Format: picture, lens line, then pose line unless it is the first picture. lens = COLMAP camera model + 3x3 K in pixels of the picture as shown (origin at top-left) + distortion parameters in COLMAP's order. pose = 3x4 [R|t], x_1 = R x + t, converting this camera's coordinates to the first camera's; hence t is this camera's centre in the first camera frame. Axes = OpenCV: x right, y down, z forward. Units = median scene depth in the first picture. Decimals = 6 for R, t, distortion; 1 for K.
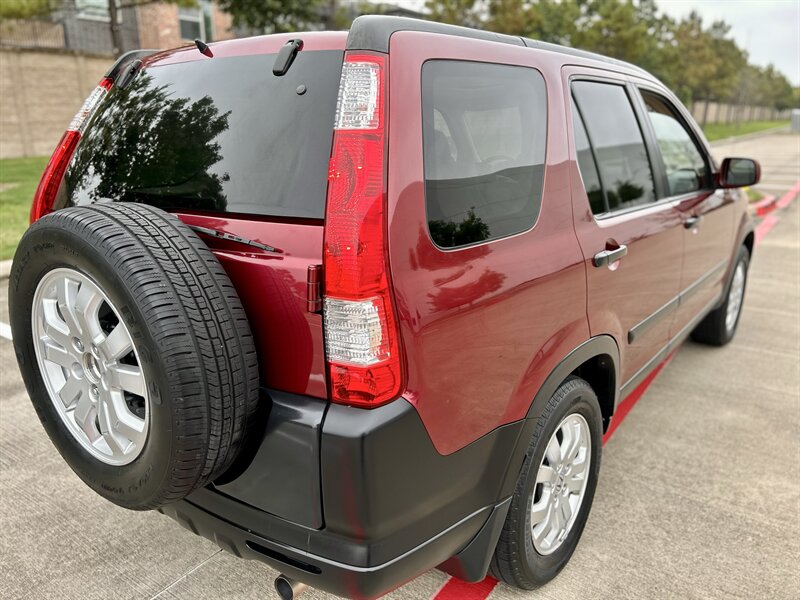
lens RADIAL K [[558.9, 0, 402.6], [0, 558.9, 310.9], [0, 0, 1]] dist [0.064493, -0.067426]
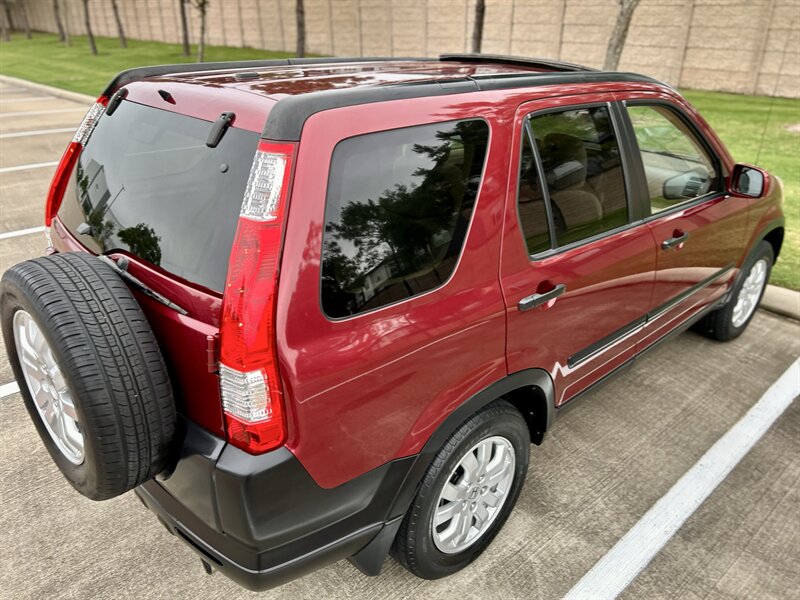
lens RADIAL K [[566.6, 0, 400.0], [0, 566.6, 300.0], [0, 0, 1]] dist [0.014529, -0.000022]
pose [[0.988776, 0.093641, -0.116418, 0.357087], [-0.077047, 0.987196, 0.139670, -0.344317], [0.128006, -0.129133, 0.983331, -0.120448]]
